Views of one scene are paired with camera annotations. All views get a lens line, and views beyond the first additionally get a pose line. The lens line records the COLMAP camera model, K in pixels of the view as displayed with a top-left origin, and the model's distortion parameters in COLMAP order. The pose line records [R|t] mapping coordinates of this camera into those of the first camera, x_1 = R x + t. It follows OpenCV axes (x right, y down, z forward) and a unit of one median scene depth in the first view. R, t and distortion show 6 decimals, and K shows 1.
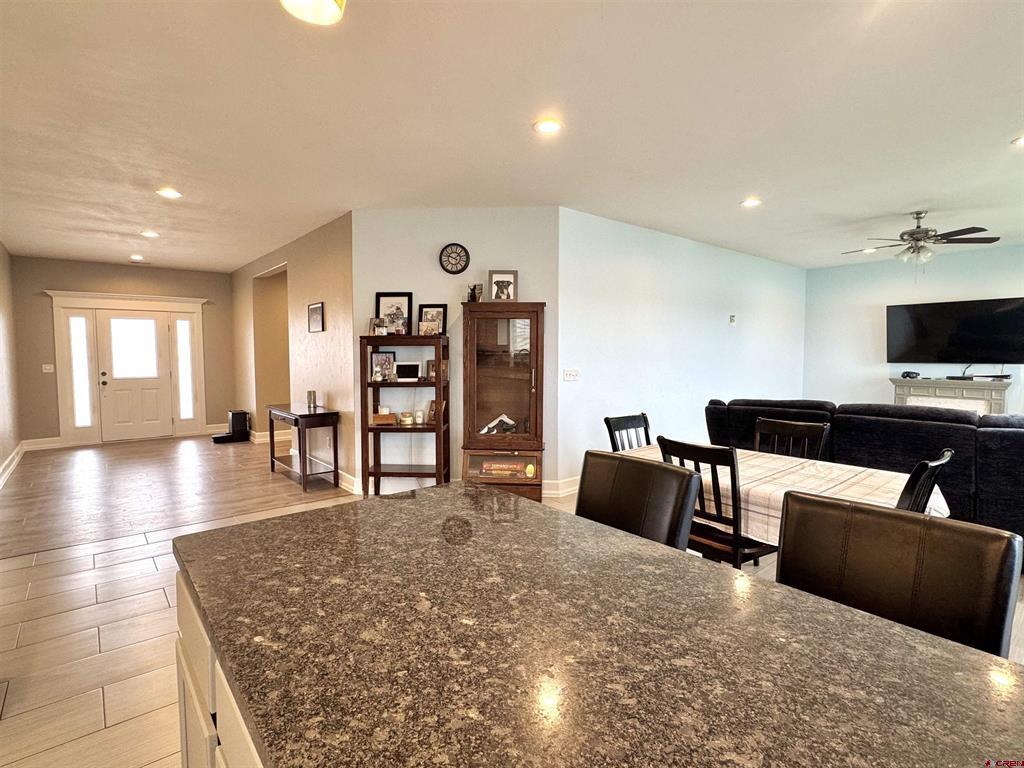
lens RADIAL K [[512.5, 0, 512.0], [0, 512.5, 384.0], [0, 0, 1]] dist [-0.002883, -0.000203]
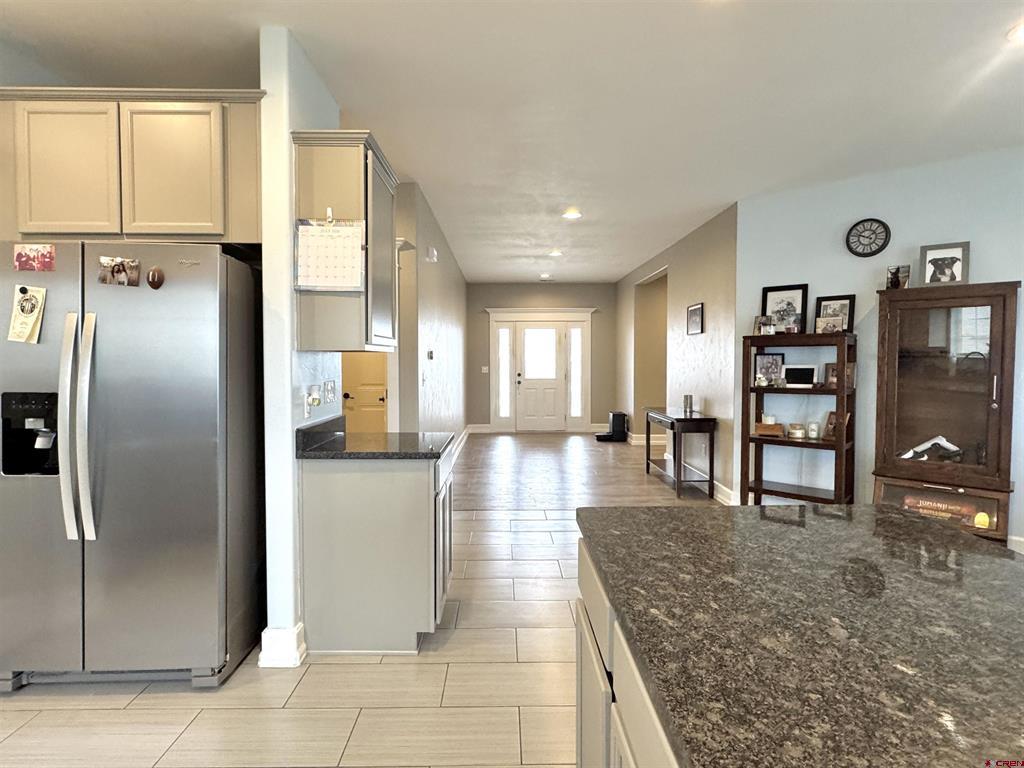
lens RADIAL K [[541.8, 0, 513.9], [0, 541.8, 376.8], [0, 0, 1]] dist [-0.002608, 0.000645]
pose [[0.778321, 0.019497, -0.627563, -0.006885], [-0.037827, 0.999158, -0.015873, 0.009104], [0.626726, 0.036093, 0.778404, -0.005255]]
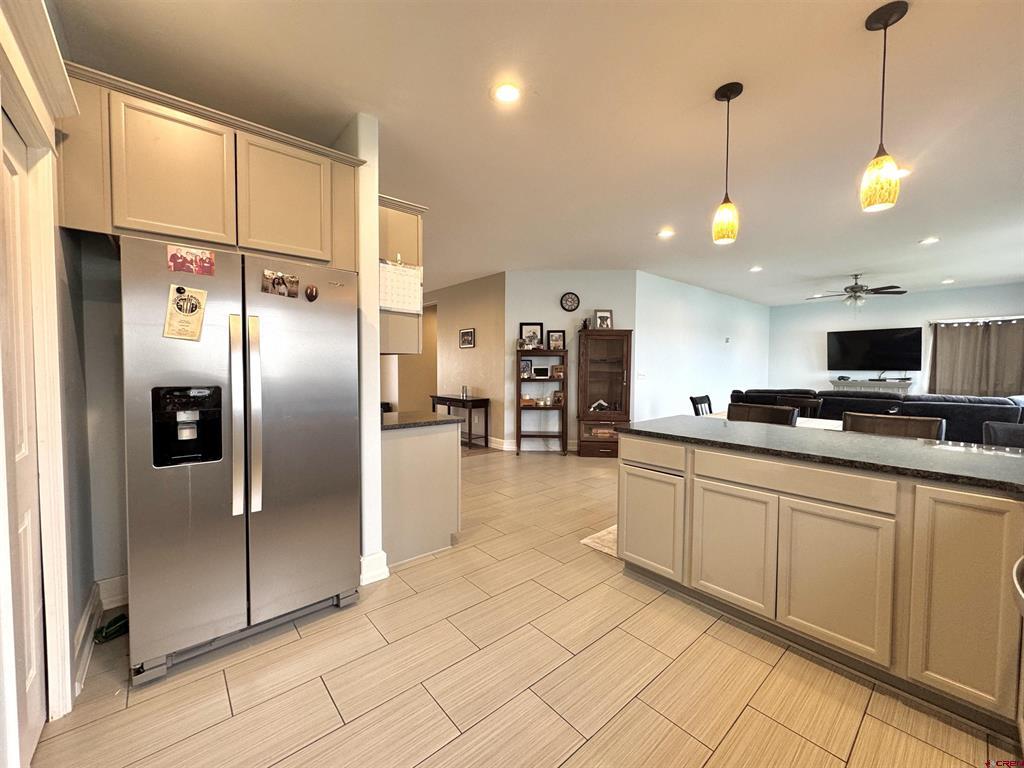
lens RADIAL K [[407.7, 0, 512.0], [0, 407.7, 384.0], [0, 0, 1]] dist [-0.001794, -0.000005]
pose [[0.999899, 0.003668, 0.013709, -0.312220], [-0.003455, 0.999874, -0.015521, 0.031883], [-0.013764, 0.015472, 0.999786, -0.266360]]
